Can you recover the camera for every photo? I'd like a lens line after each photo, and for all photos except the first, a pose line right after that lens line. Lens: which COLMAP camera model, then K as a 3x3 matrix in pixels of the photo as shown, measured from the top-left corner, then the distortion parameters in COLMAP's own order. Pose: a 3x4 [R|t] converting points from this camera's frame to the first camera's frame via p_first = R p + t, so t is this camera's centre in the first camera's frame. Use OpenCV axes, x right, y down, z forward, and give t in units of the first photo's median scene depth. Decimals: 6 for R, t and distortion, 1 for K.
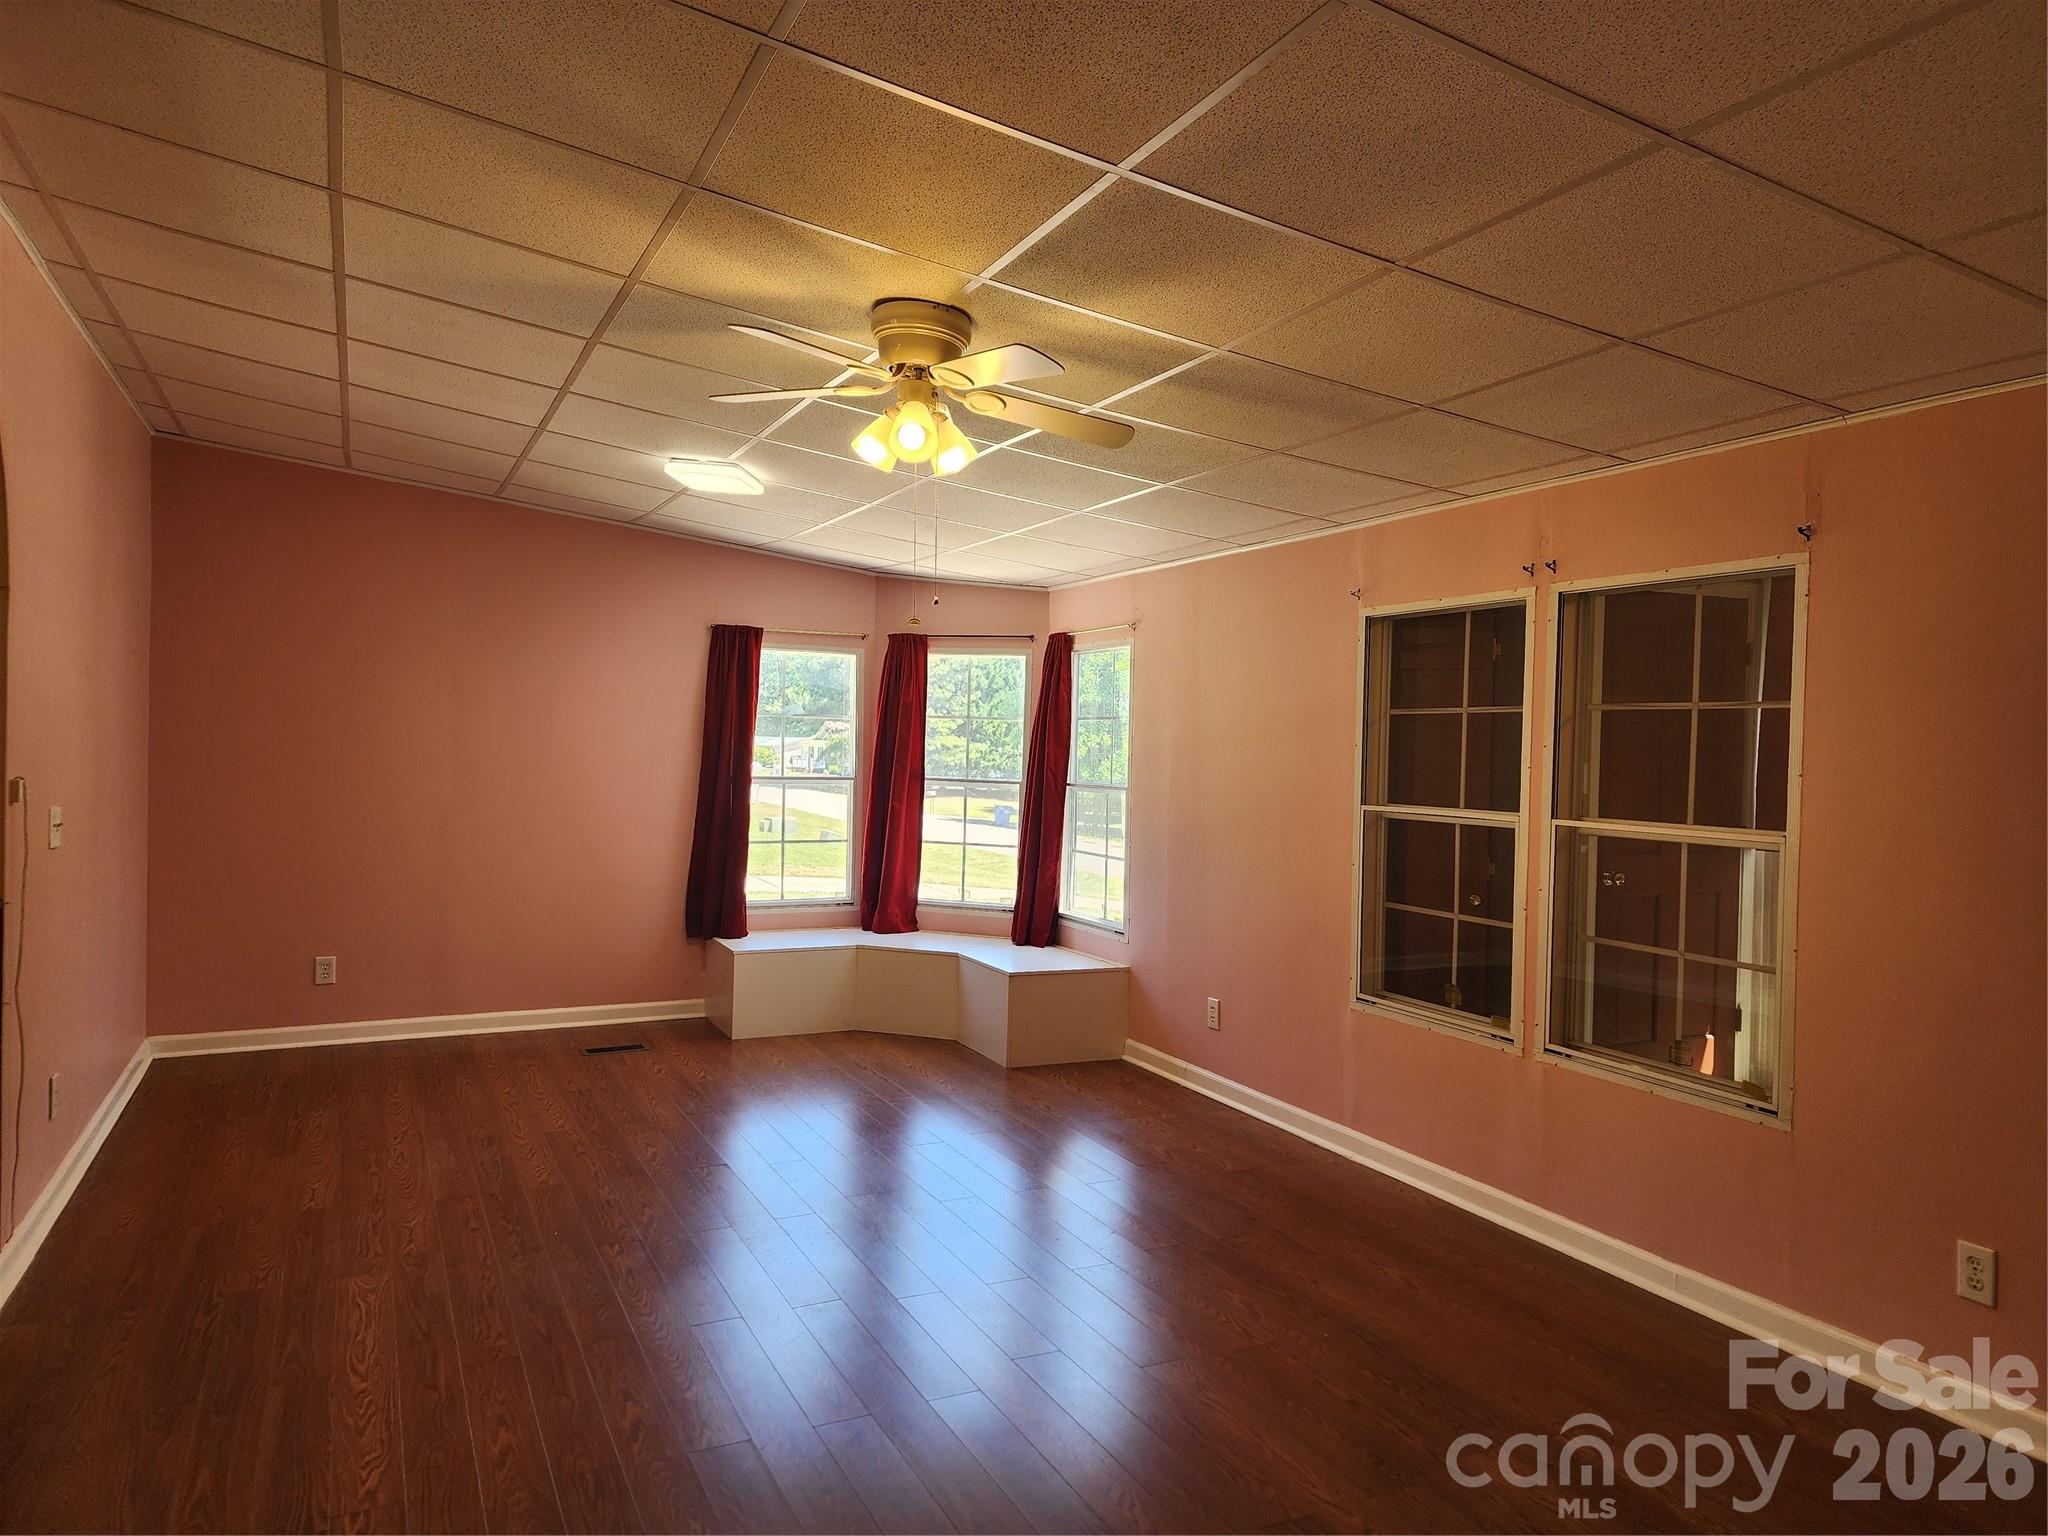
lens RADIAL K [[1366.1, 0, 1027.8], [0, 1366.1, 795.9], [0, 0, 1]] dist [0.077807, -0.055957]
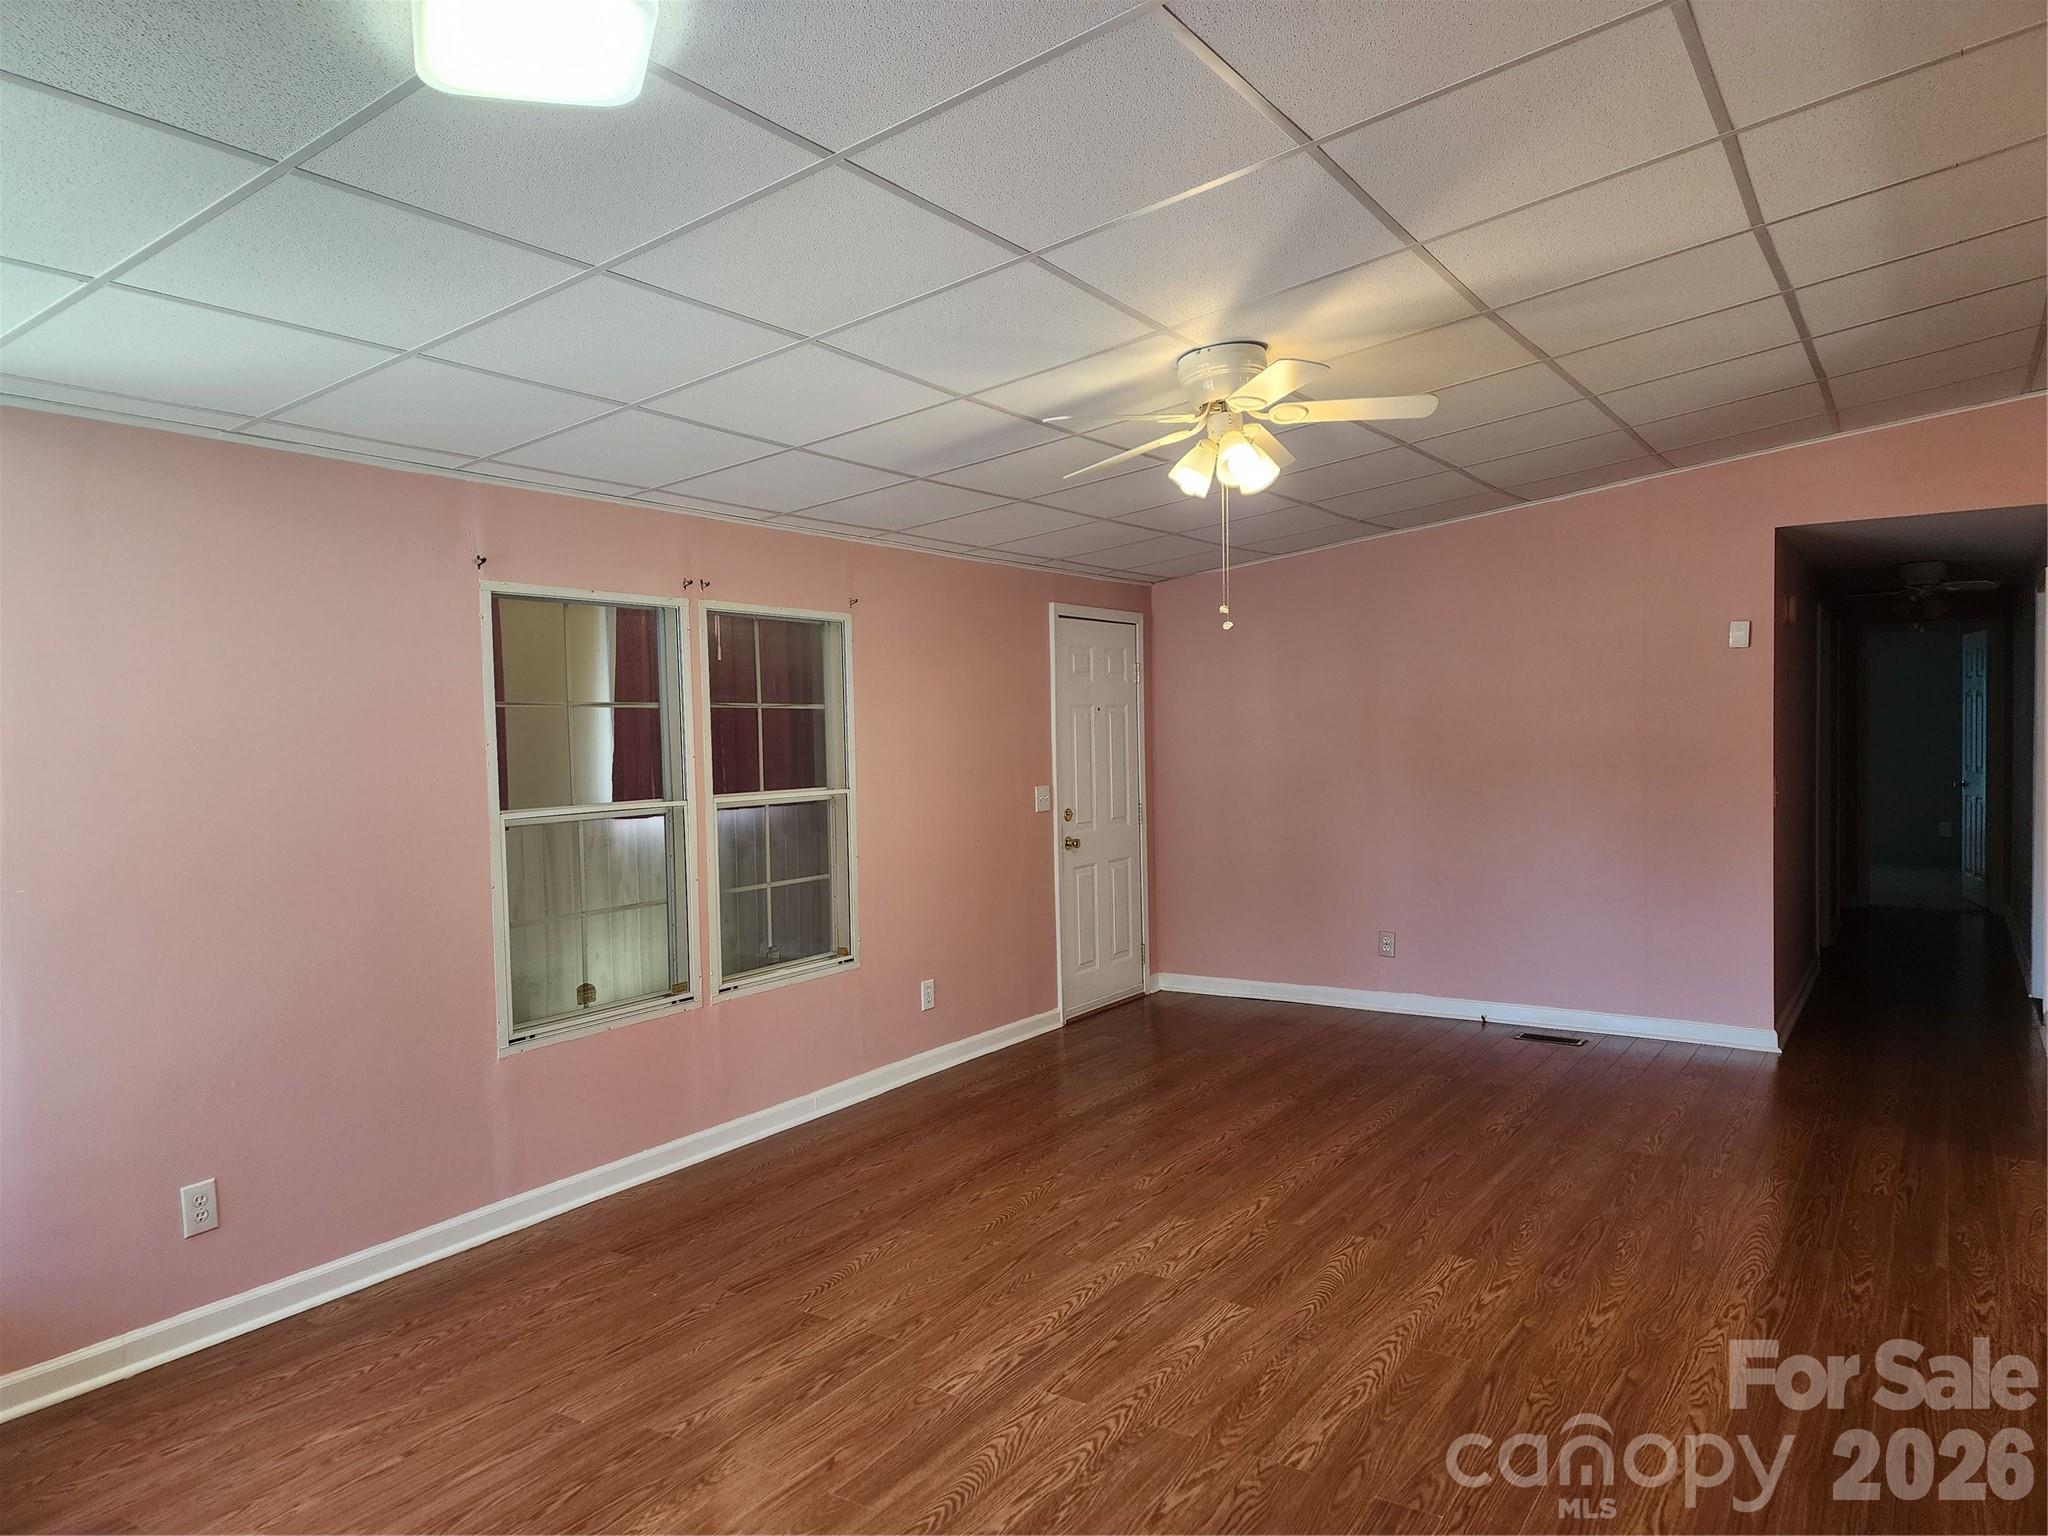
lens RADIAL K [[1366.1, 0, 1027.8], [0, 1366.1, 795.9], [0, 0, 1]] dist [0.077807, -0.055957]
pose [[-0.514433, -0.046177, 0.856287, -0.797175], [0.049570, 0.995278, 0.083453, -0.072367], [-0.856097, 0.085377, -0.509714, 1.412666]]
